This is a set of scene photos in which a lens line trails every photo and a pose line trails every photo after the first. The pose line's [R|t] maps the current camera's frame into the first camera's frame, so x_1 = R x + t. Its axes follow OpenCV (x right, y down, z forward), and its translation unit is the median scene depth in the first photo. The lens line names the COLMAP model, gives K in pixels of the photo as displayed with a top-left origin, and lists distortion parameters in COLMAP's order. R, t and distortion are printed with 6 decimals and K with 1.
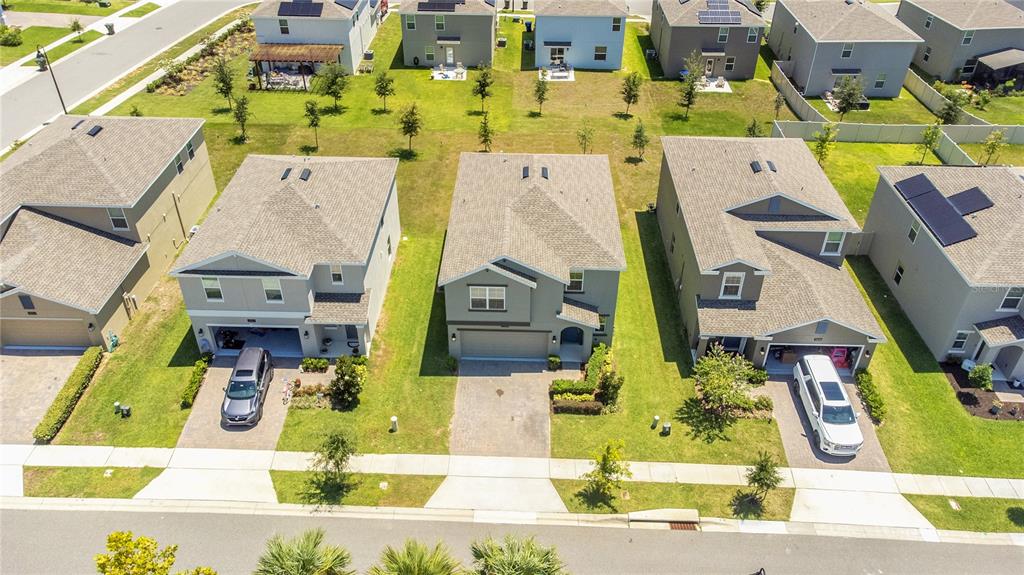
lens RADIAL K [[747.1, 0, 502.3], [0, 747.1, 292.4], [0, 0, 1]] dist [0.043122, 0.007052]
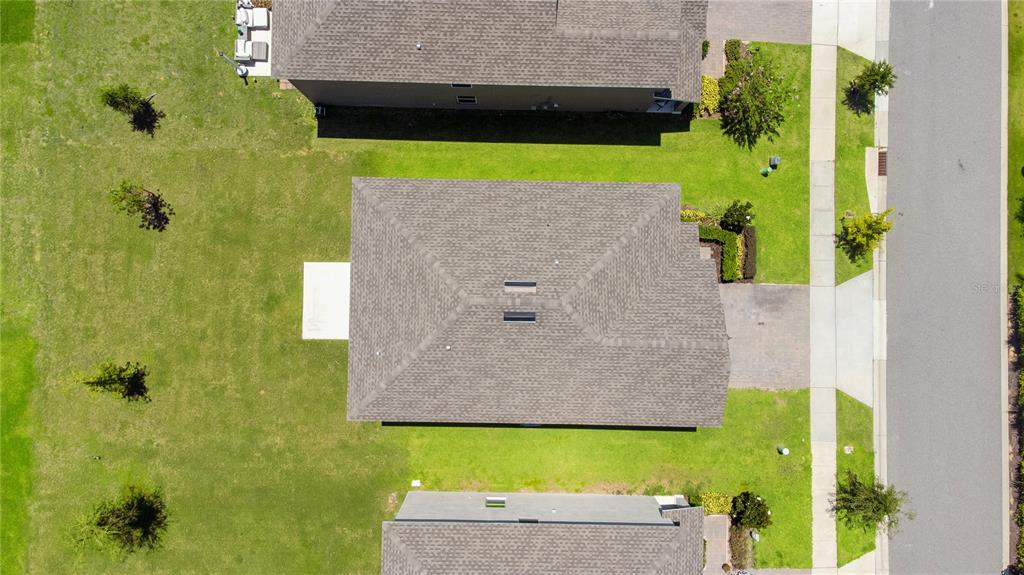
lens RADIAL K [[763.1, 0, 537.0], [0, 763.1, 285.1], [0, 0, 1]] dist [0.037766, 0.001797]
pose [[-0.018456, -0.999798, 0.007940, 0.055106], [0.591814, -0.004524, 0.806062, -0.708117], [-0.805863, 0.019576, 0.591778, 0.612606]]
